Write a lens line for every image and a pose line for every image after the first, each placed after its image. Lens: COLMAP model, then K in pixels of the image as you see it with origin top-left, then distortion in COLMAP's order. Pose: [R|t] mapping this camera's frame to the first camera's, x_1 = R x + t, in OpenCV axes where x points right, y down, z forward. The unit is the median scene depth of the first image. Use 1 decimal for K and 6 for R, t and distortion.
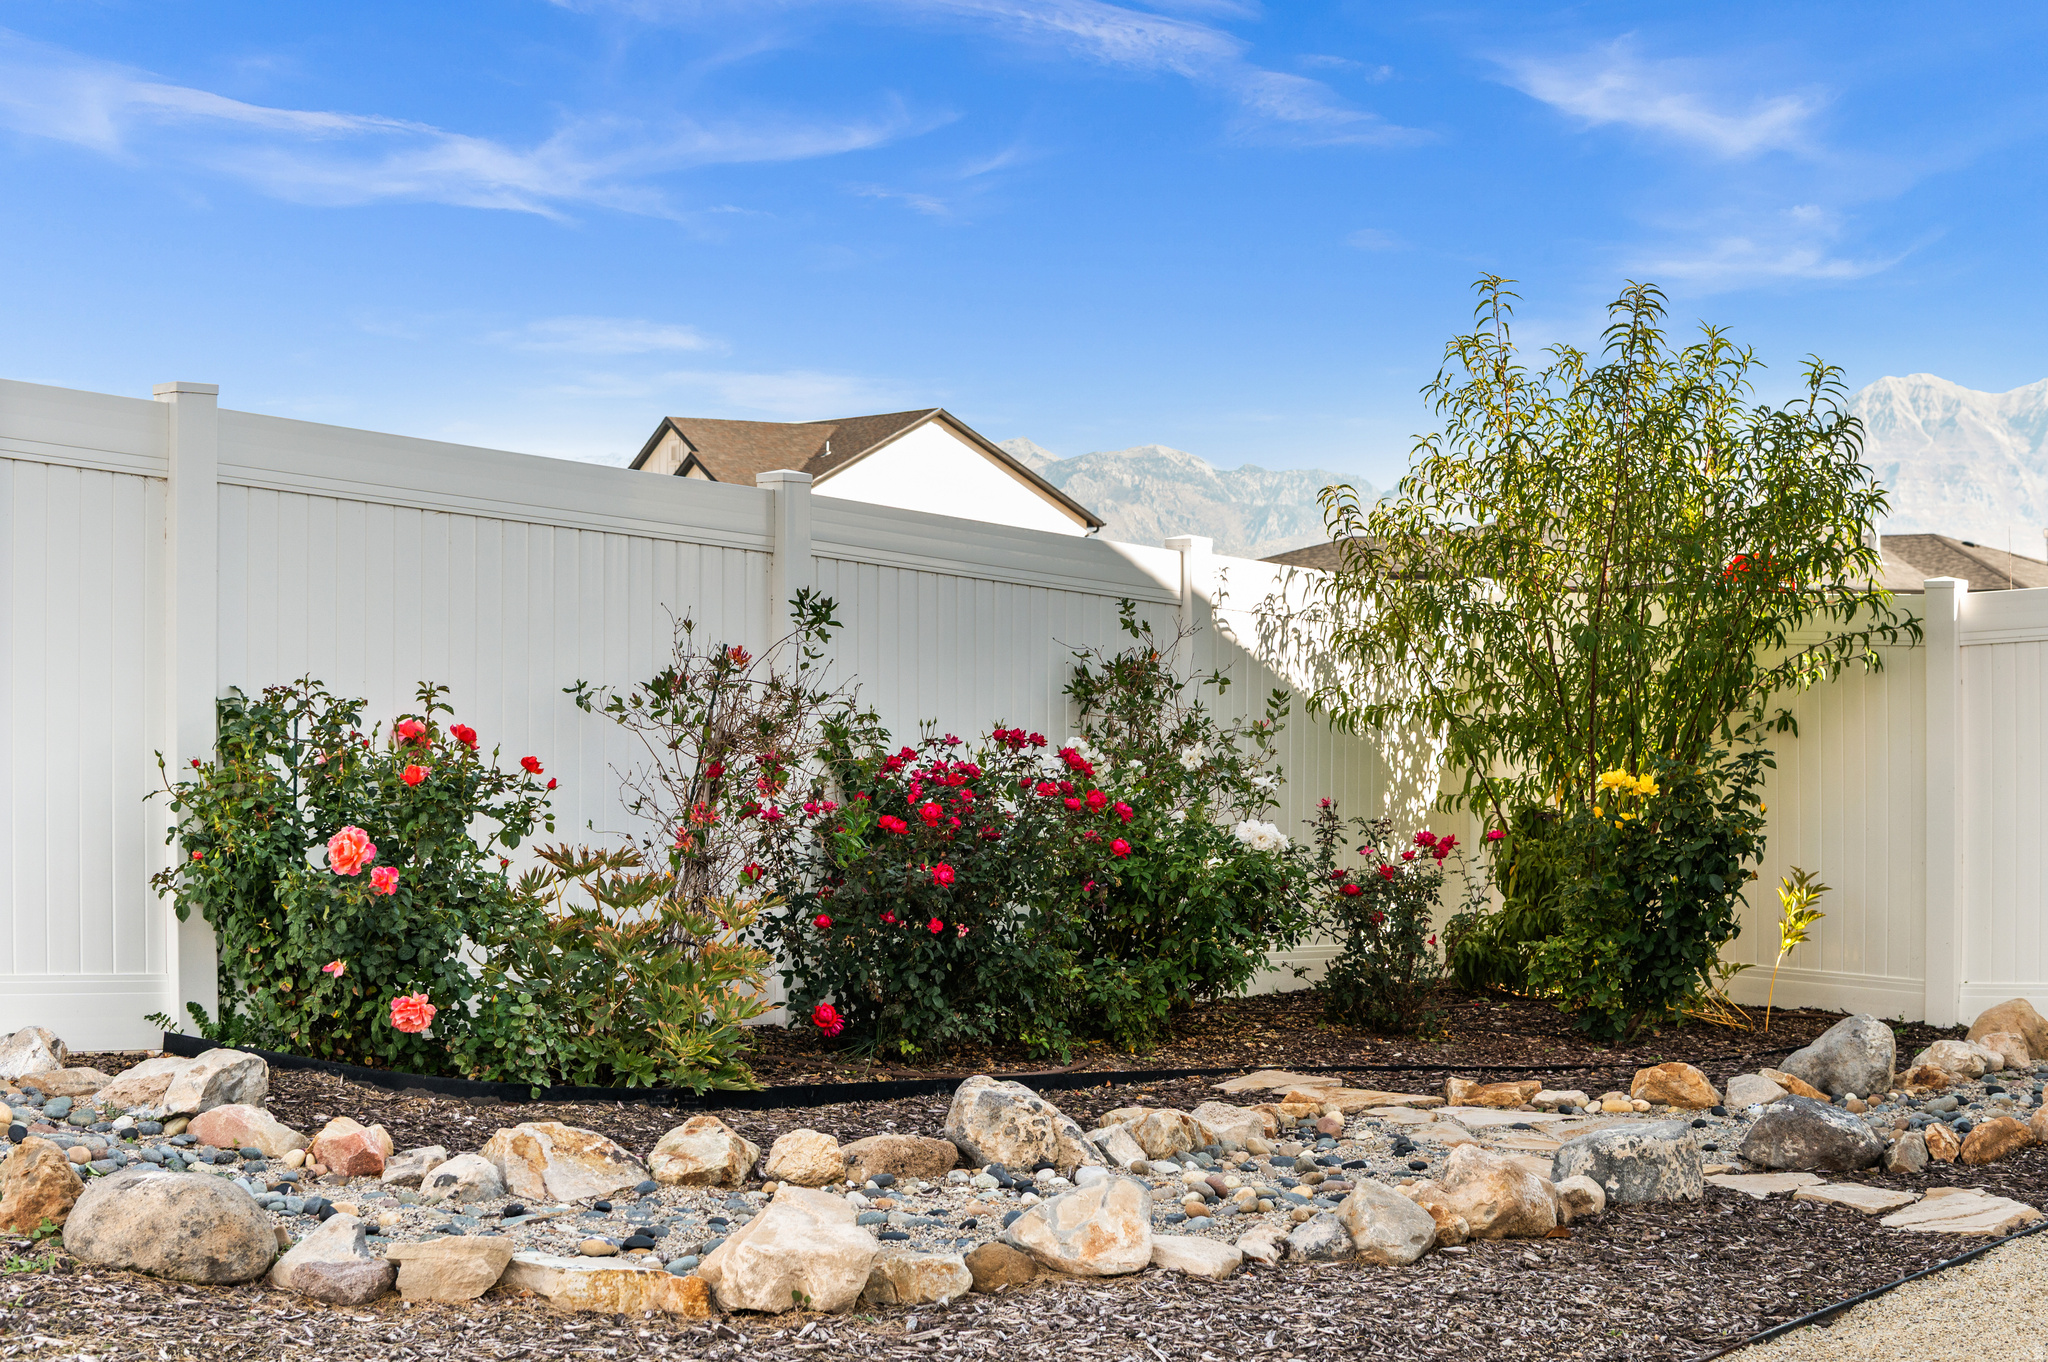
lens RADIAL K [[2722.4, 0, 1024.5], [0, 2722.4, 678.1], [0, 0, 1]] dist [-0.129089, 0.000000]
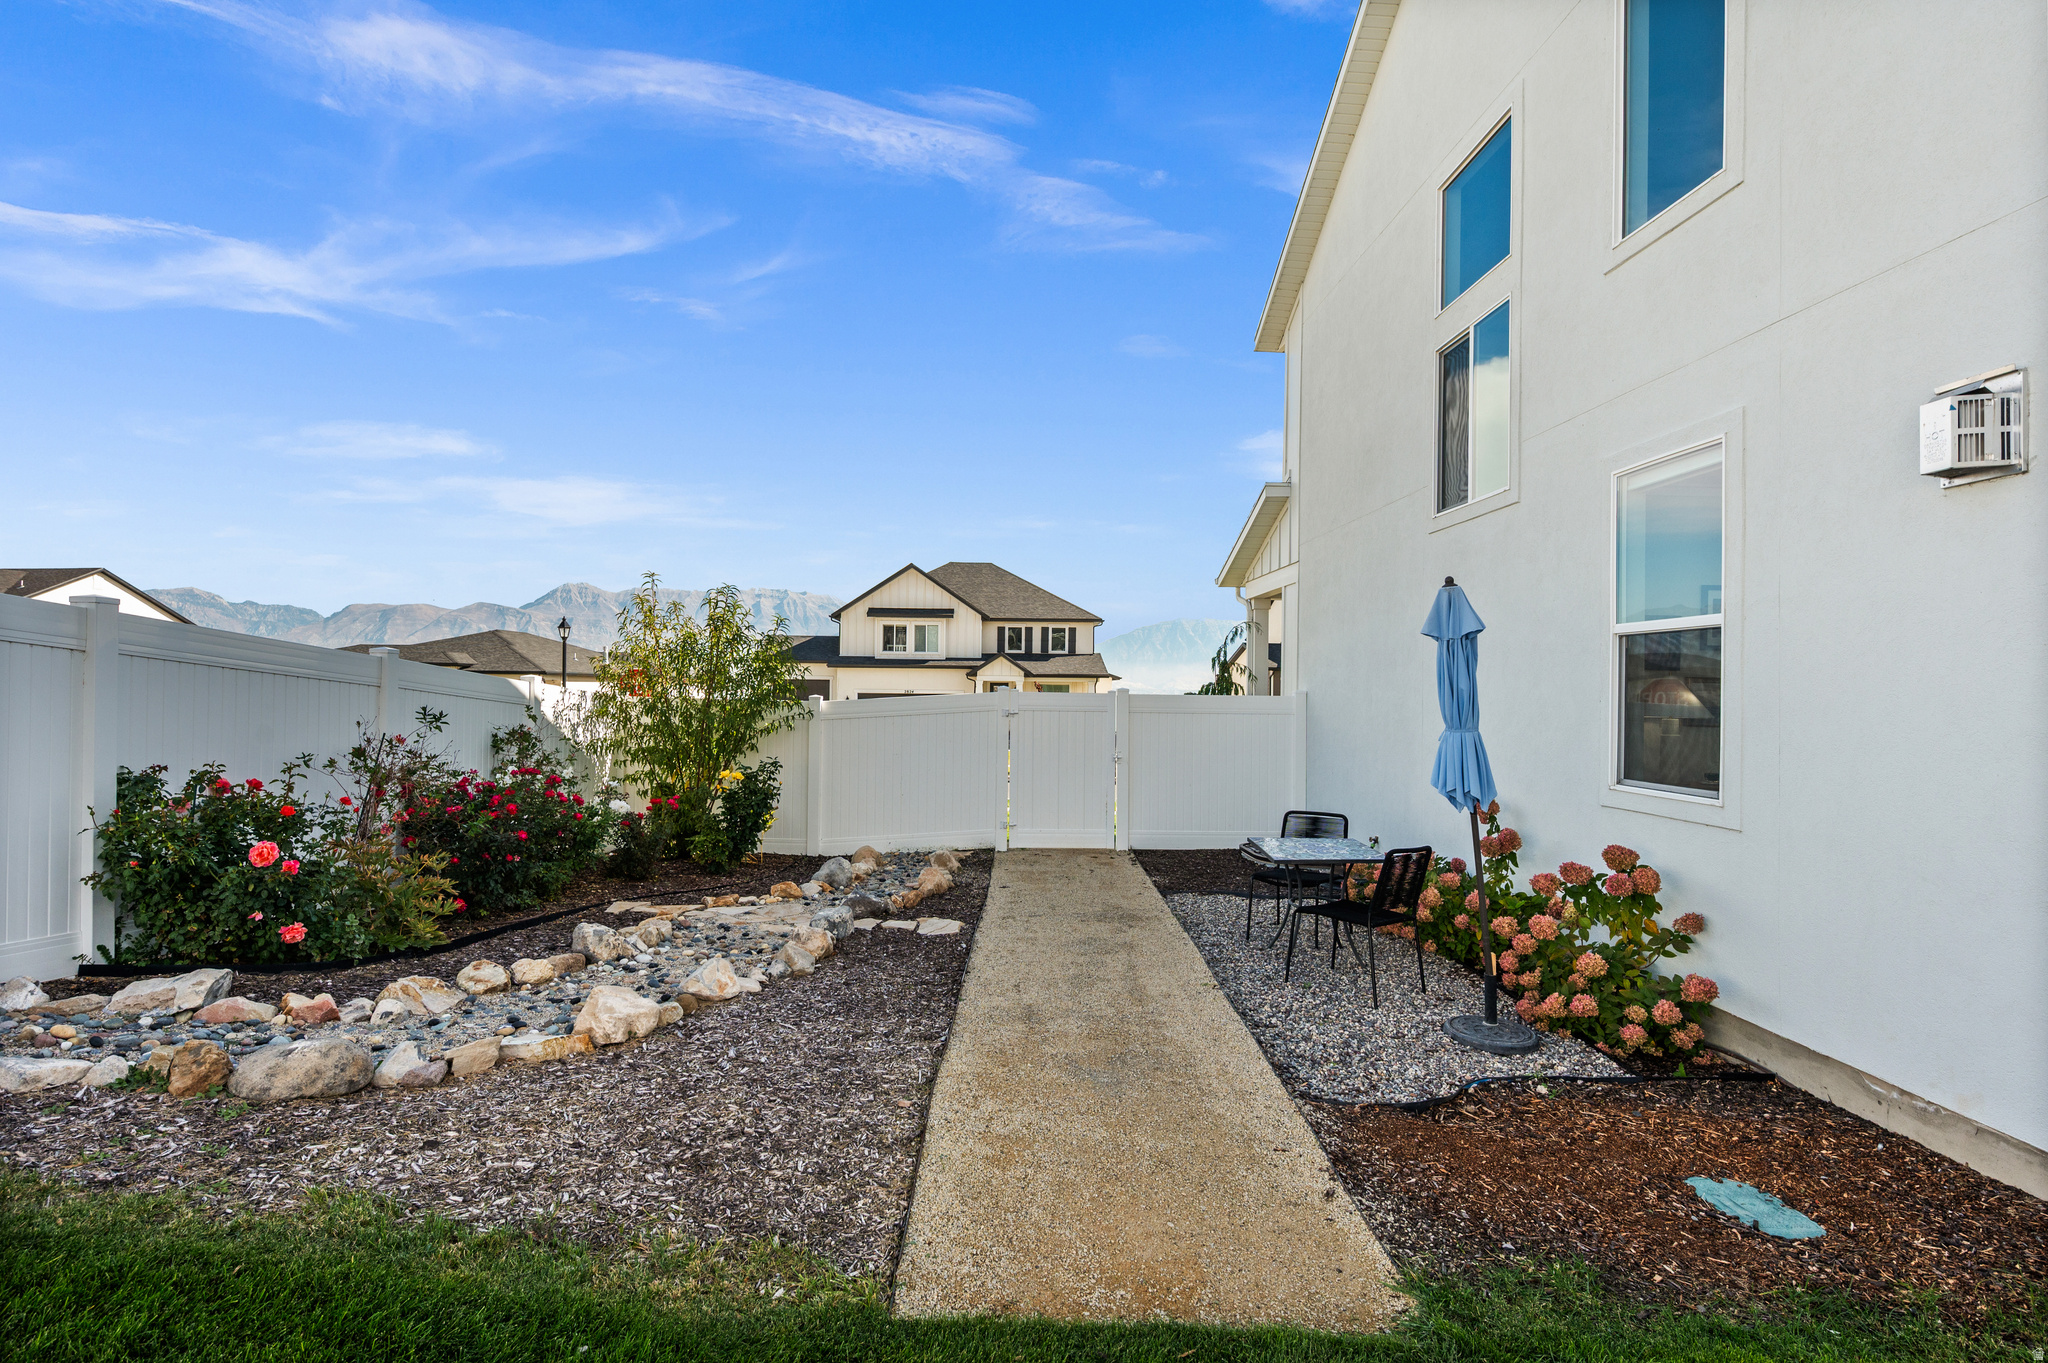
lens RADIAL K [[1029.3, 0, 1023.9], [0, 1029.3, 689.6], [0, 0, 1]] dist [0.001392, 0.000607]
pose [[0.737799, 0.013756, 0.674880, -0.336806], [-0.005691, 0.999884, -0.014159, -0.044455], [-0.674996, 0.006606, 0.737792, 0.084756]]
